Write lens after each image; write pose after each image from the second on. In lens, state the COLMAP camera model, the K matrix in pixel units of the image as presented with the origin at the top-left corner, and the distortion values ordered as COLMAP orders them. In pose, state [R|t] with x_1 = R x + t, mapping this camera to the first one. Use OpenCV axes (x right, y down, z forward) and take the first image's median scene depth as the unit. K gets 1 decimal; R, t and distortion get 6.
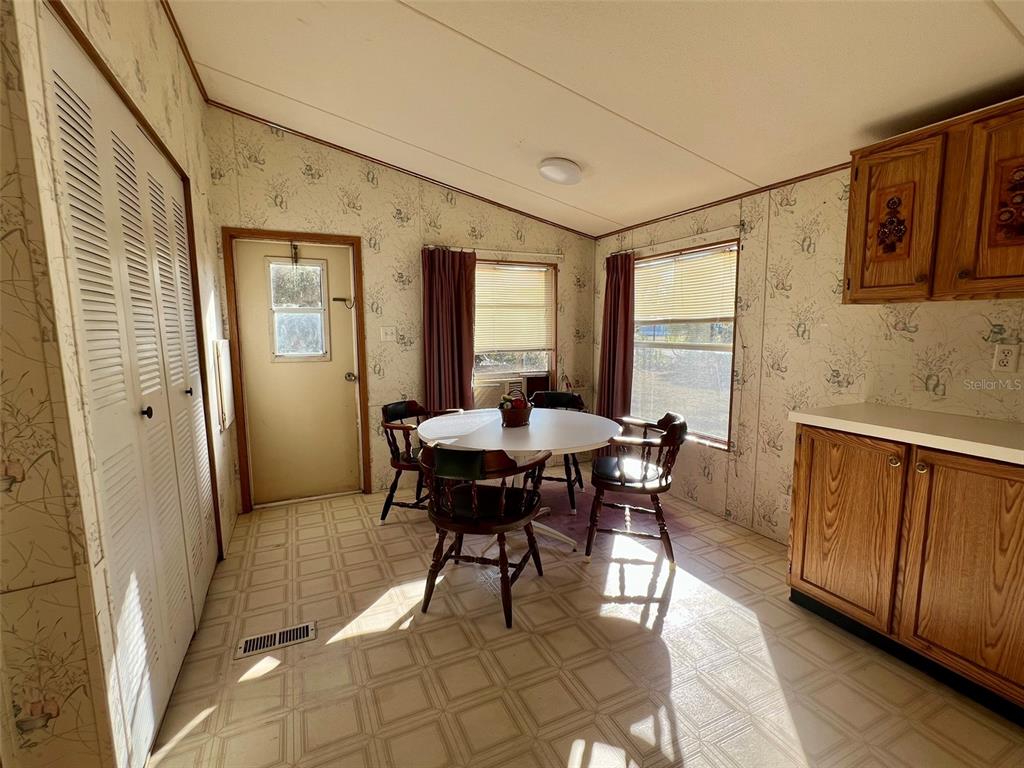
lens RADIAL K [[460.7, 0, 509.0], [0, 460.7, 380.9], [0, 0, 1]] dist [-0.001742, 0.000121]
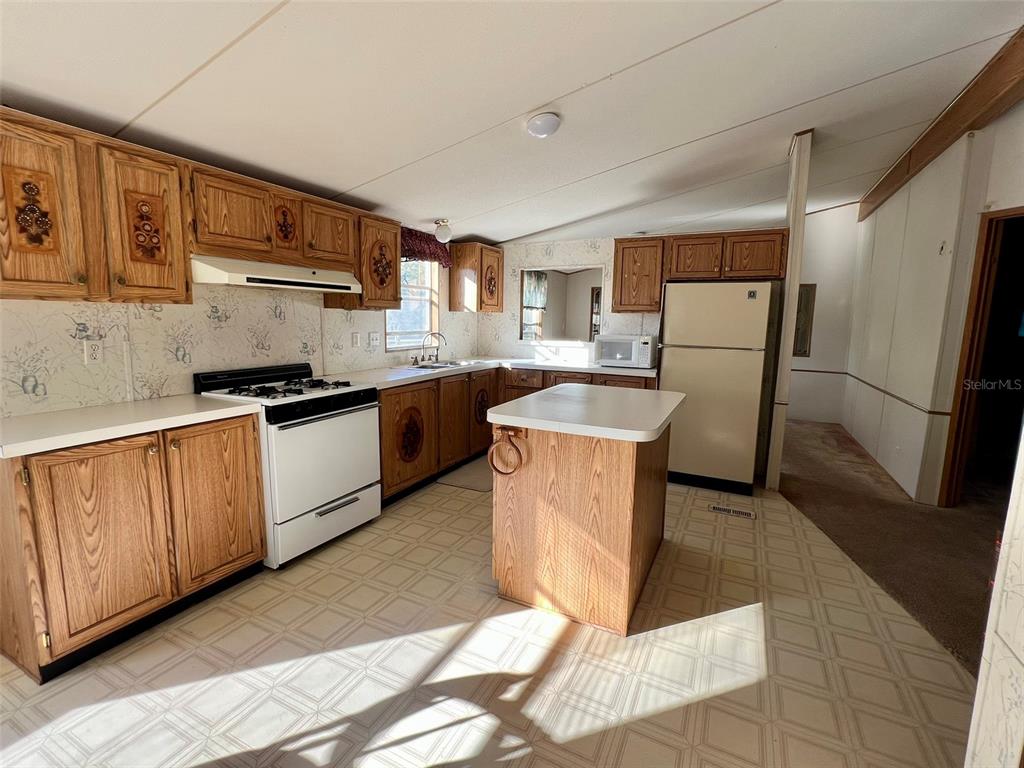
lens RADIAL K [[460.7, 0, 510.2], [0, 460.7, 380.5], [0, 0, 1]] dist [-0.001742, 0.000121]
pose [[-0.614269, -0.108211, 0.781642, -0.401641], [0.081820, 0.976479, 0.199483, -0.104616], [-0.784843, 0.186490, -0.590967, 0.727605]]
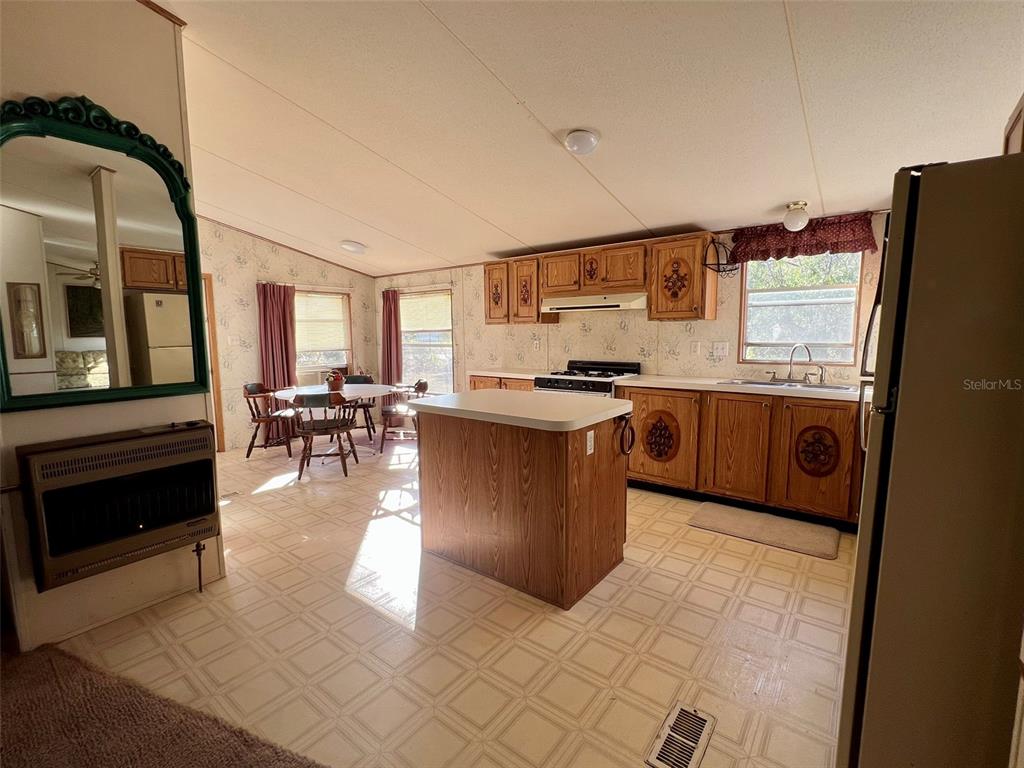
lens RADIAL K [[460.7, 0, 508.5], [0, 460.7, 381.6], [0, 0, 1]] dist [-0.001742, 0.000121]
pose [[0.892381, -0.050829, 0.448411, -0.228462], [0.056457, 0.998405, 0.000819, 0.121345], [-0.447737, 0.024585, 0.893827, -1.087365]]
